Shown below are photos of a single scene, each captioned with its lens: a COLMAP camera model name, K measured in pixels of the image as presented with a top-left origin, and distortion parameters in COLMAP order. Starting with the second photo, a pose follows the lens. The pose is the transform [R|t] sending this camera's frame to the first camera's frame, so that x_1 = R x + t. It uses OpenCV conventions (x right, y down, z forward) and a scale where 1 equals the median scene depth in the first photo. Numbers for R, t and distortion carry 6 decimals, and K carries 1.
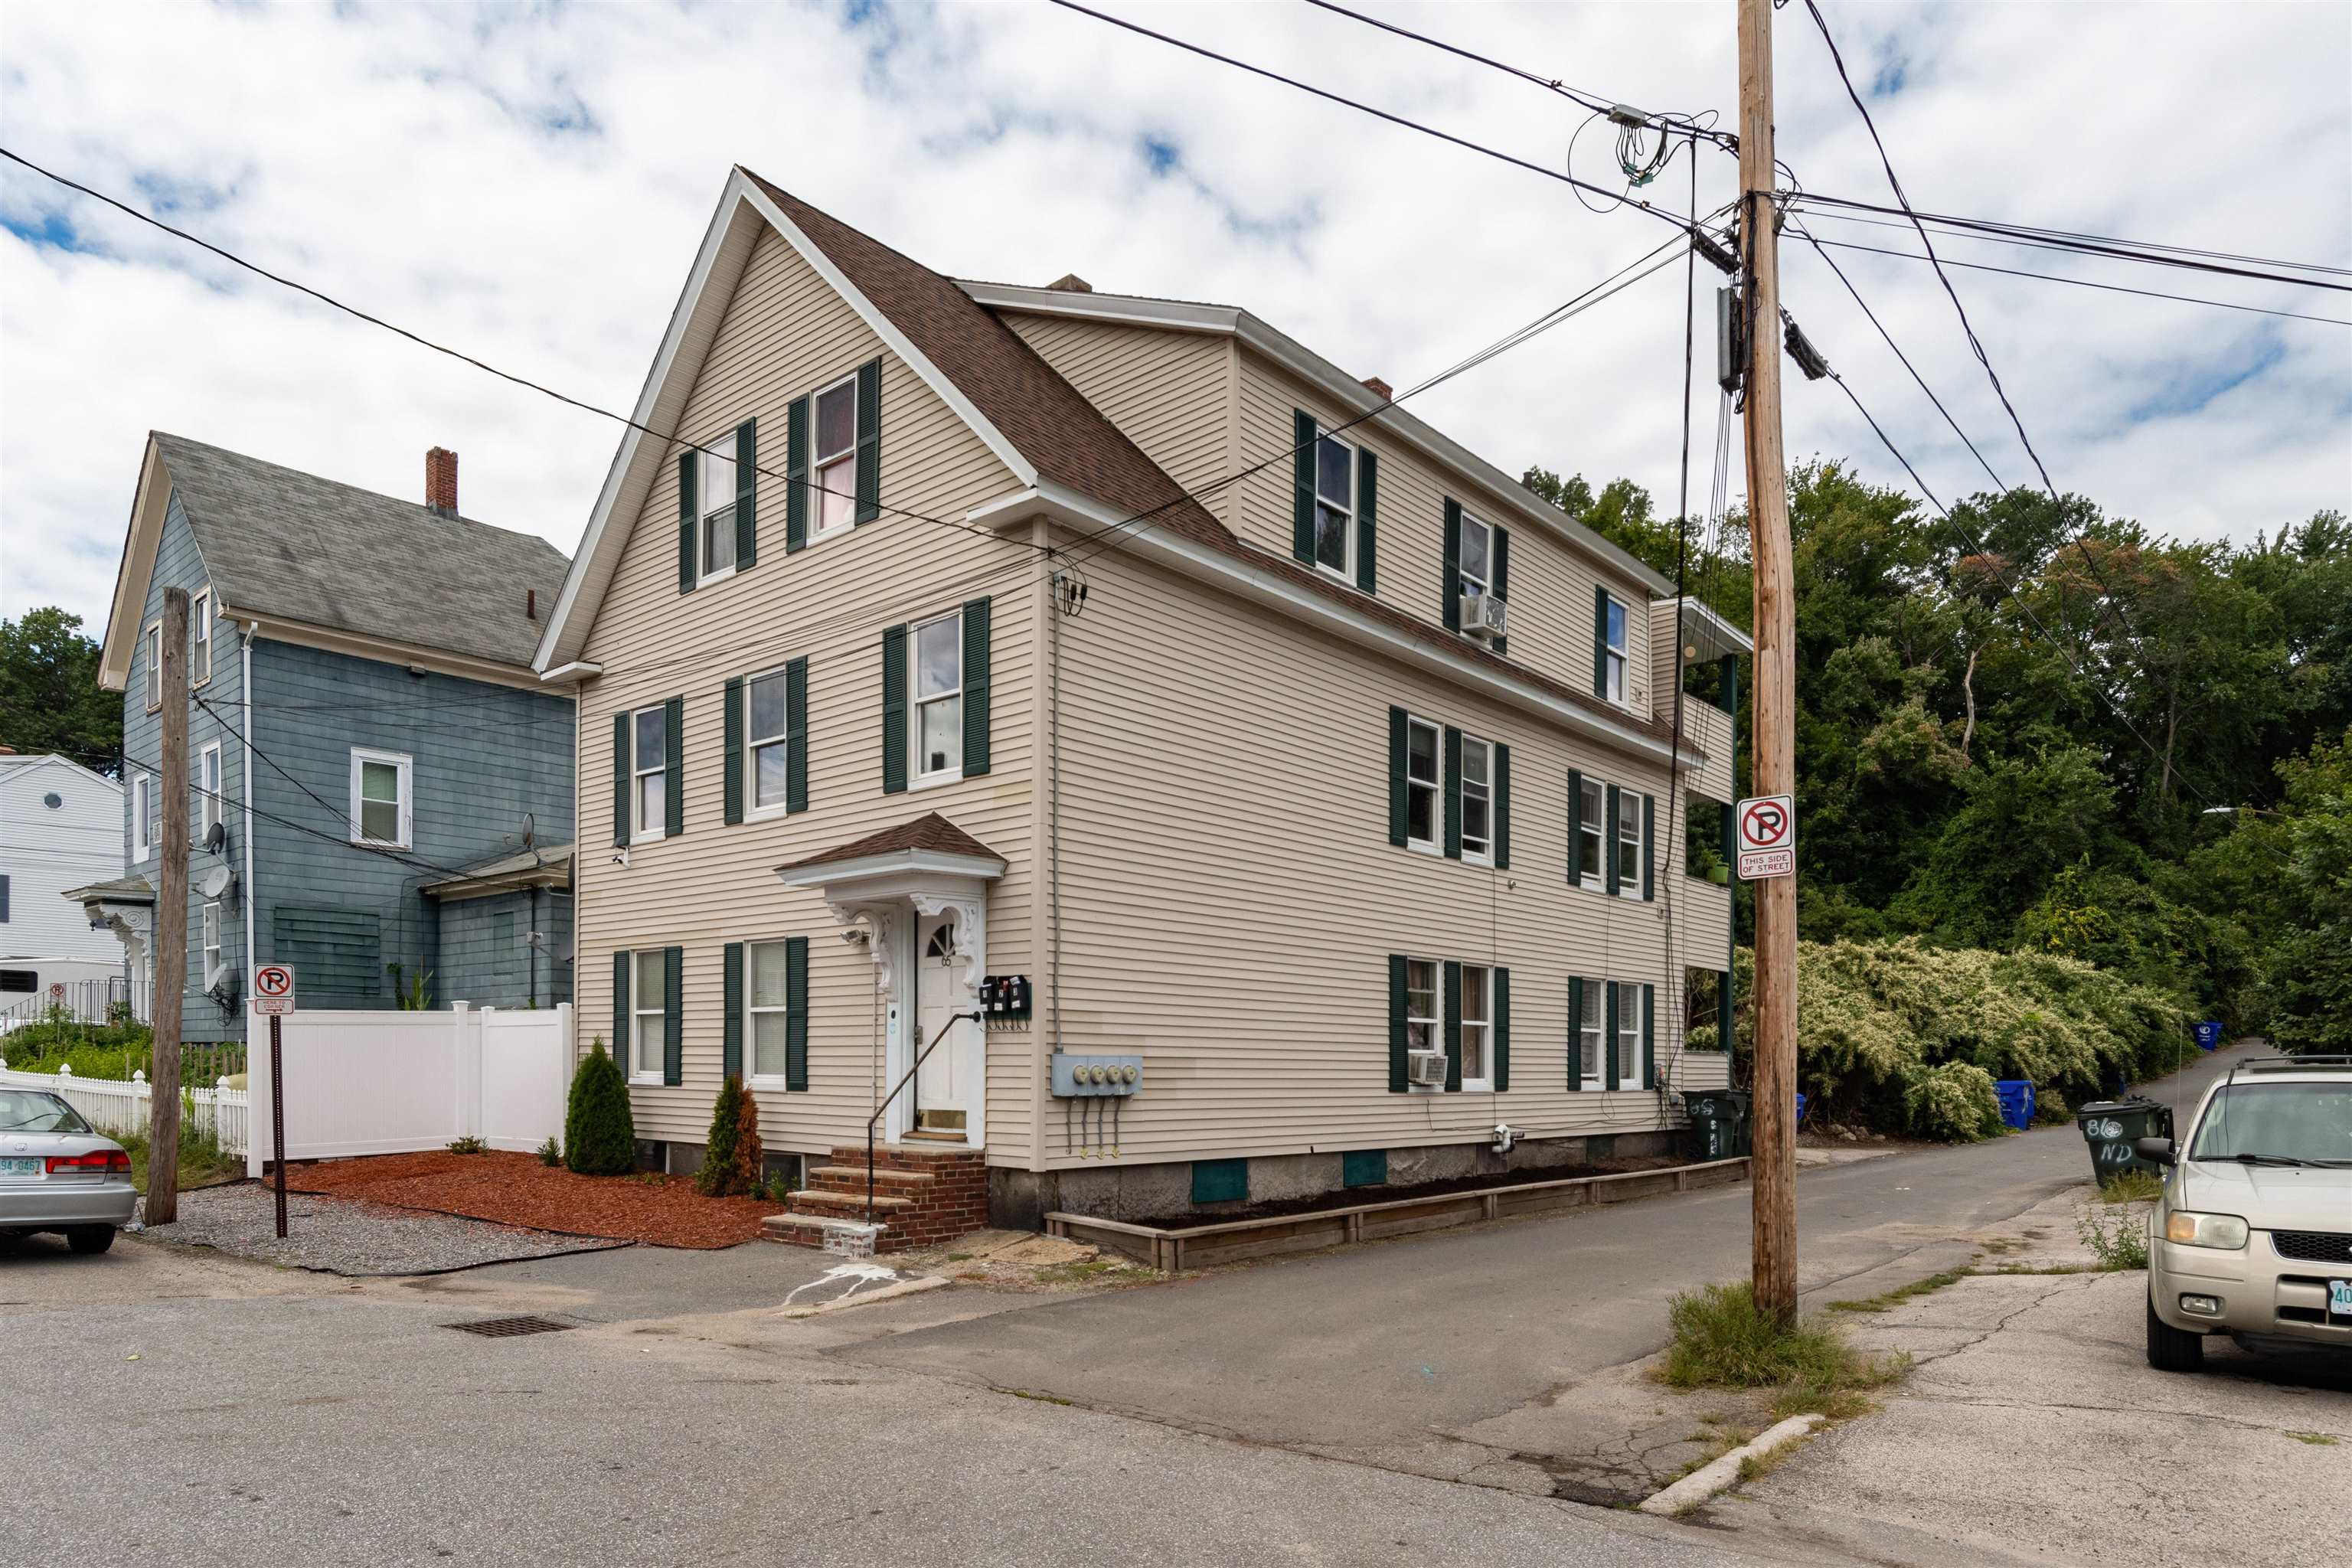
lens RADIAL K [[1450.3, 0, 1177.0], [0, 1450.3, 871.1], [0, 0, 1]] dist [-0.004704, -0.002512]
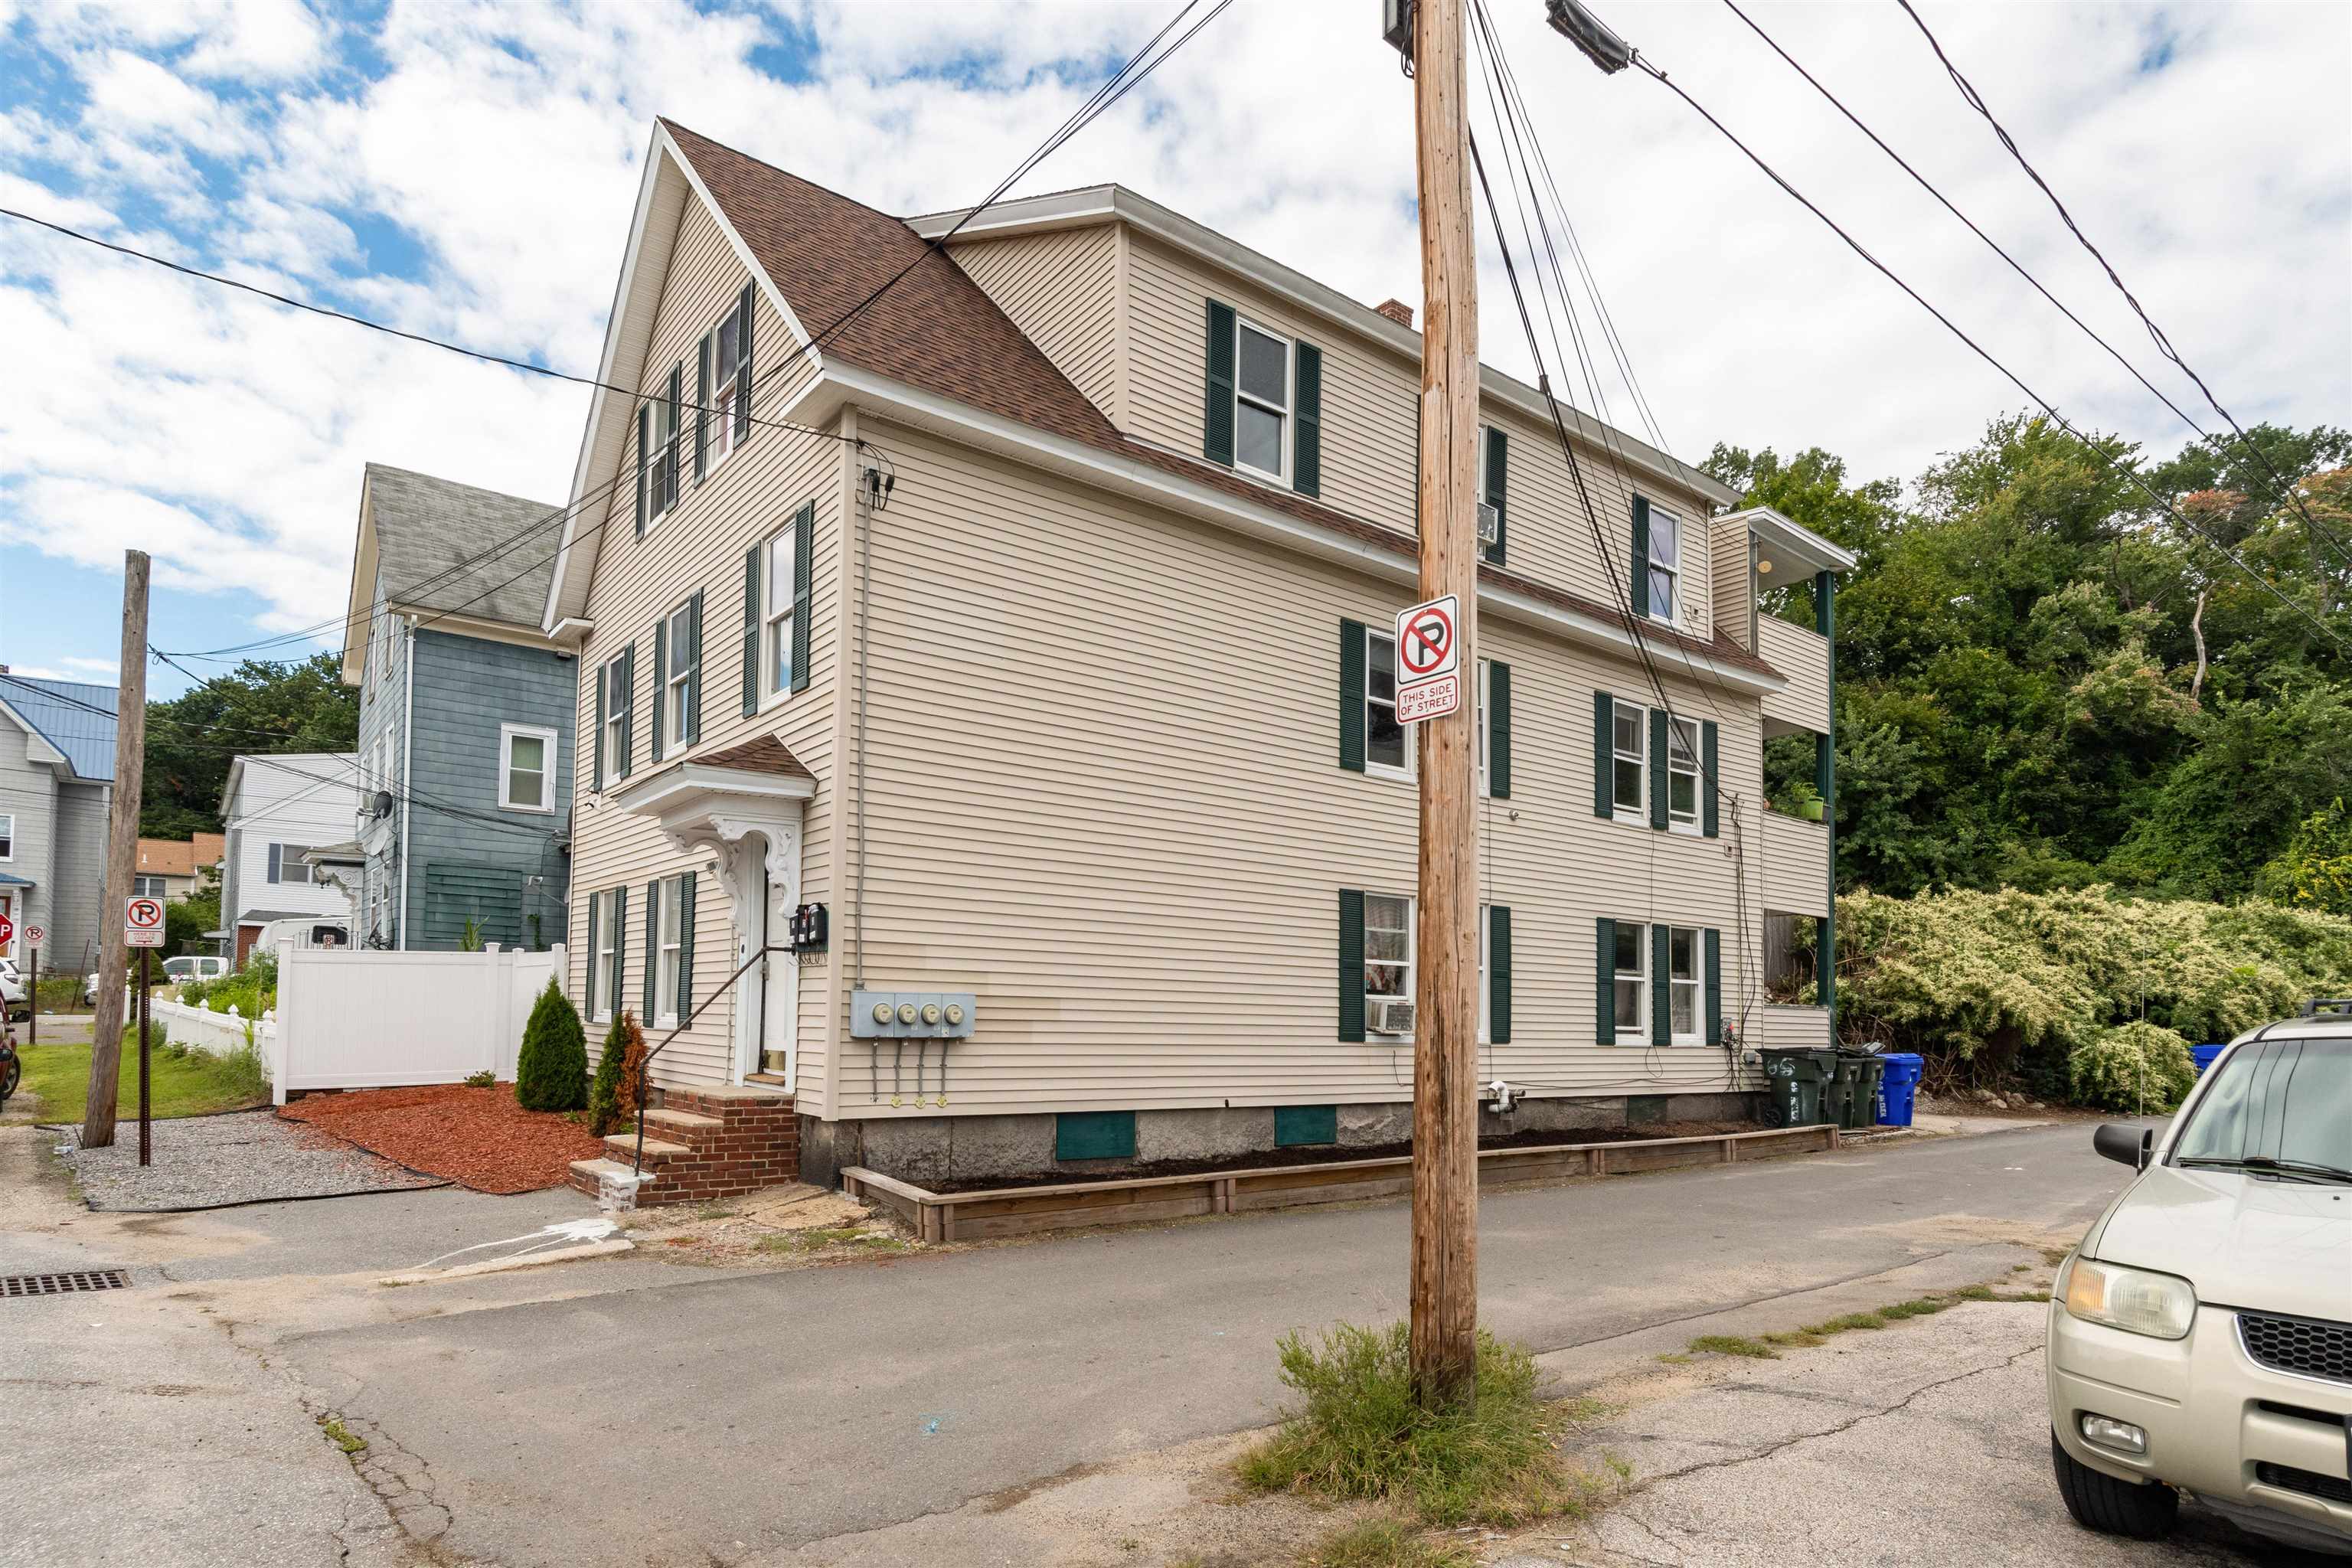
lens RADIAL K [[1267.1, 0, 1172.4], [0, 1267.1, 808.0], [0, 0, 1]] dist [0.006823, -0.009571]
pose [[0.978872, -0.021295, -0.203361, 0.199451], [0.014614, 0.999305, -0.034299, 0.031314], [0.203950, 0.030602, 0.978503, 0.193532]]
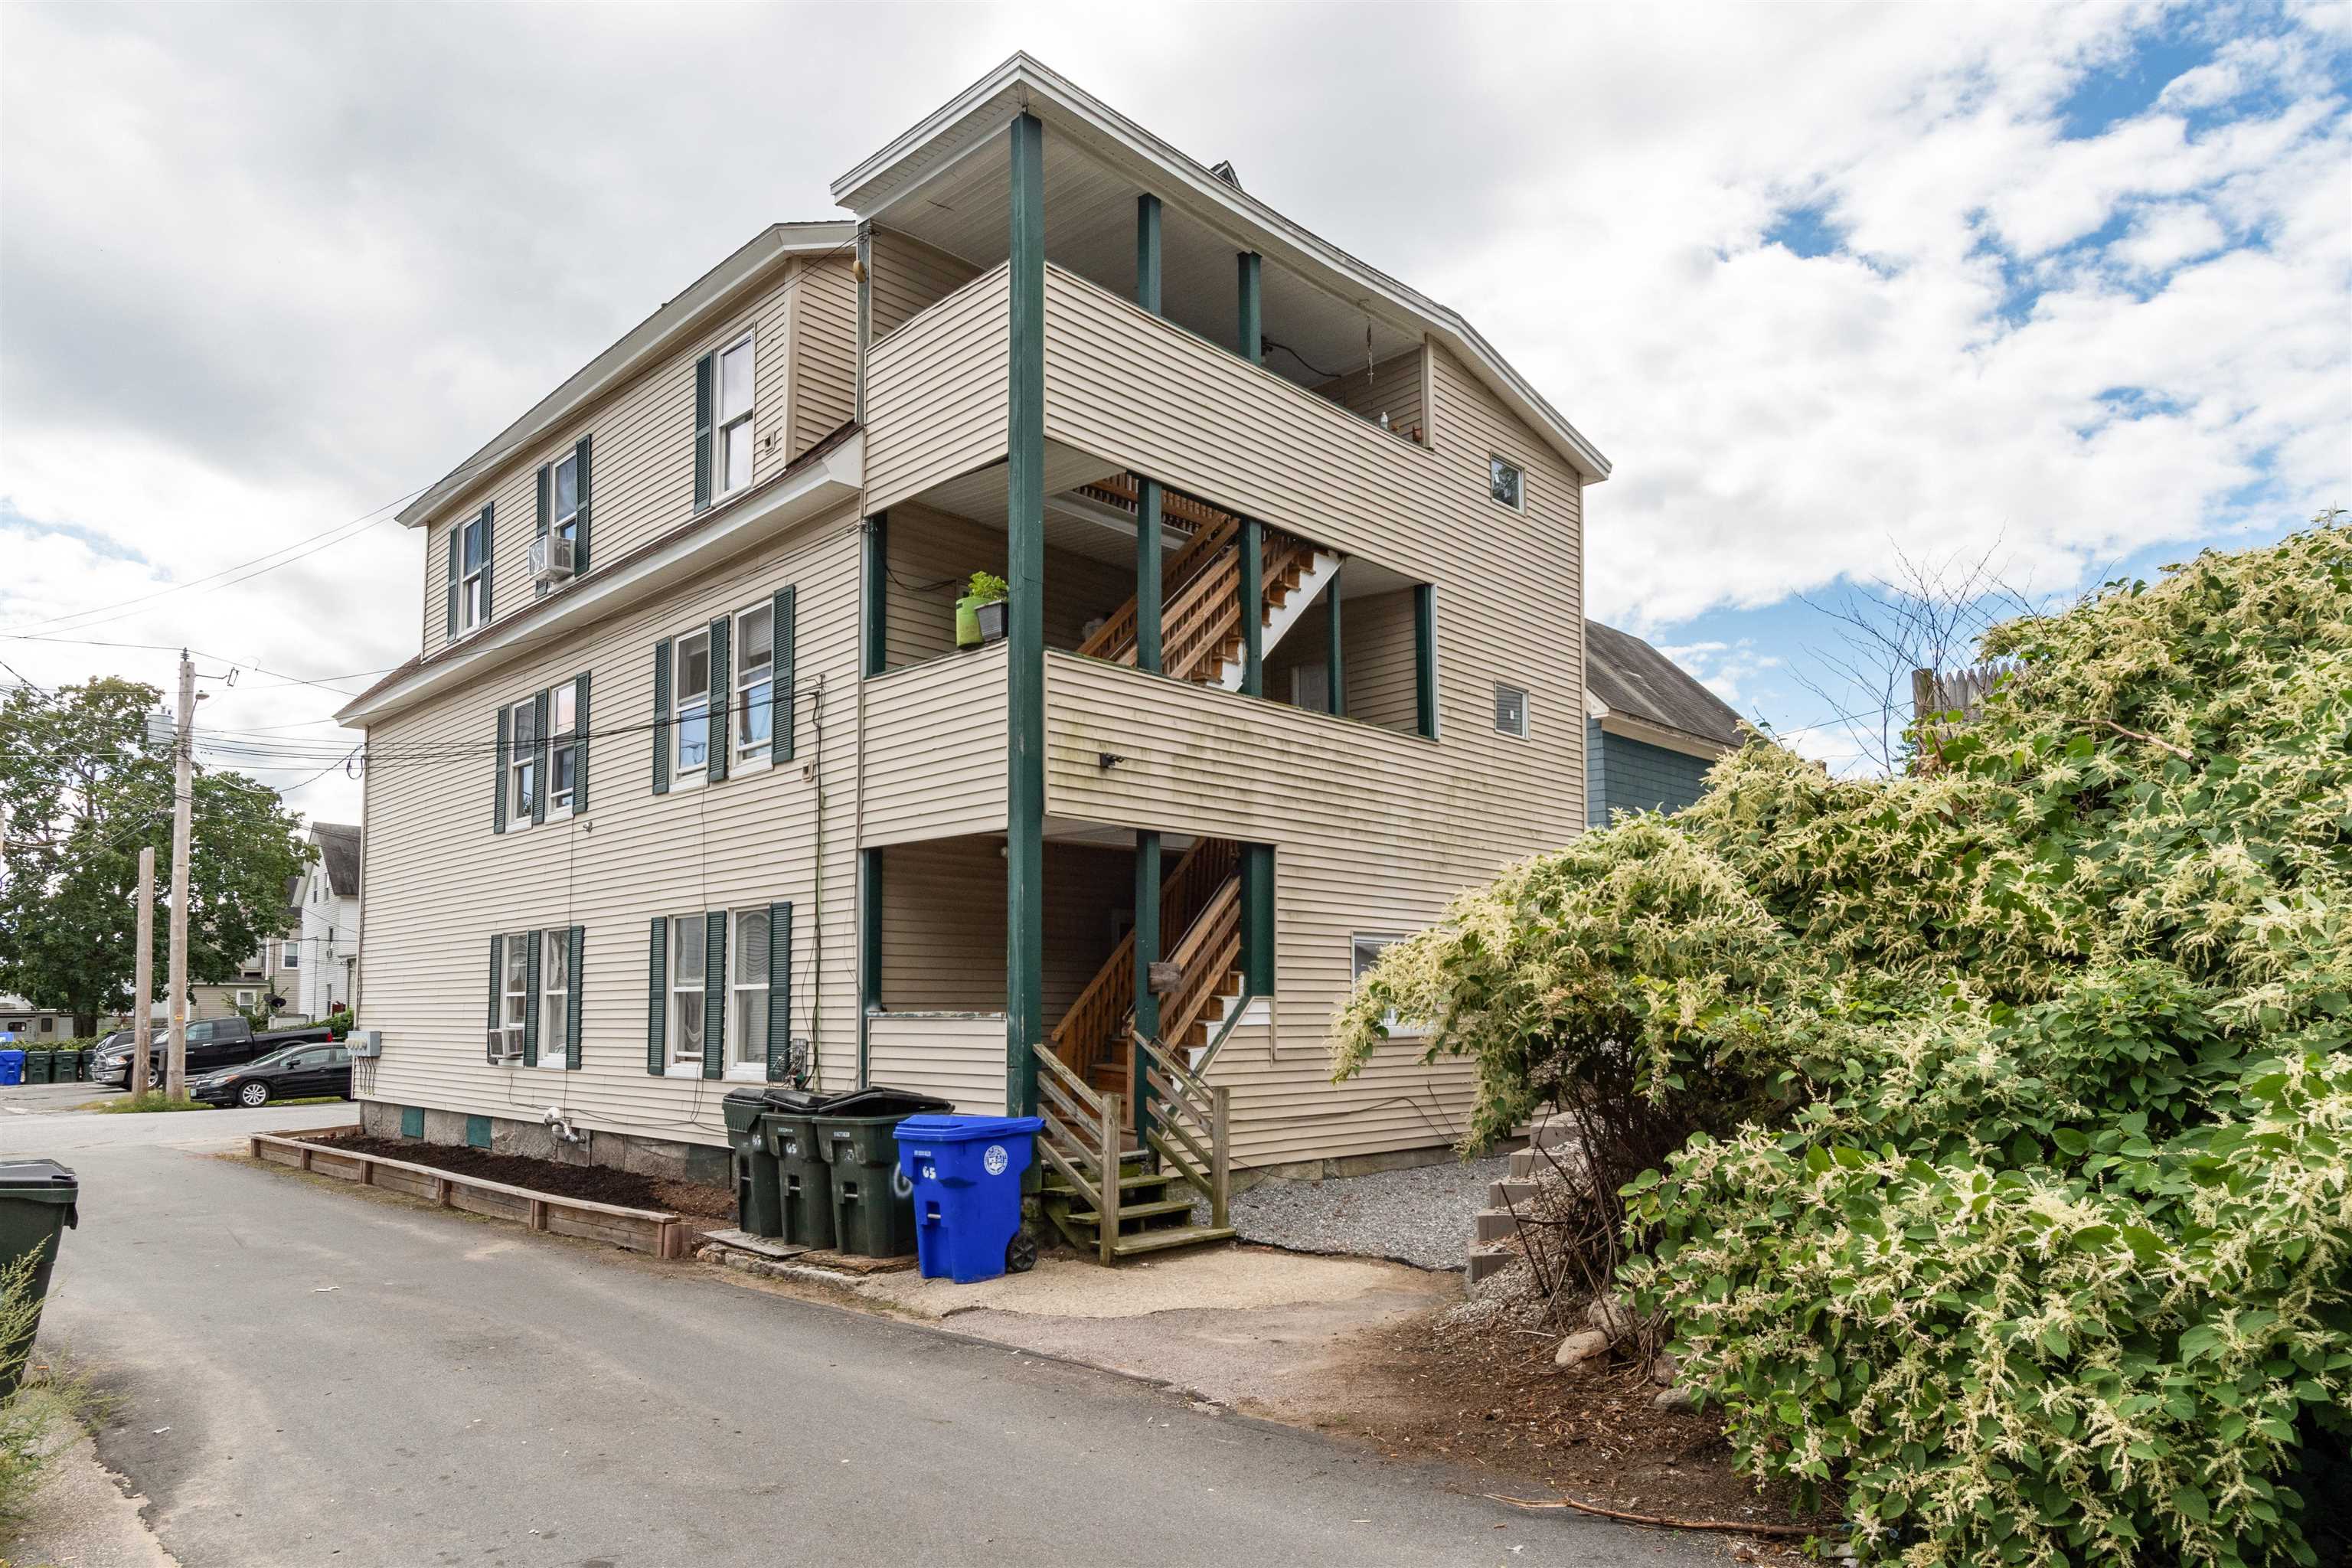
lens RADIAL K [[1341.3, 0, 1184.8], [0, 1341.3, 772.5], [0, 0, 1]] dist [-0.002253, 0.002196]
pose [[-0.036650, -0.178719, -0.983217, 1.096570], [0.144518, 0.972588, -0.182174, 0.189524], [0.988823, -0.148769, -0.009818, 1.485166]]
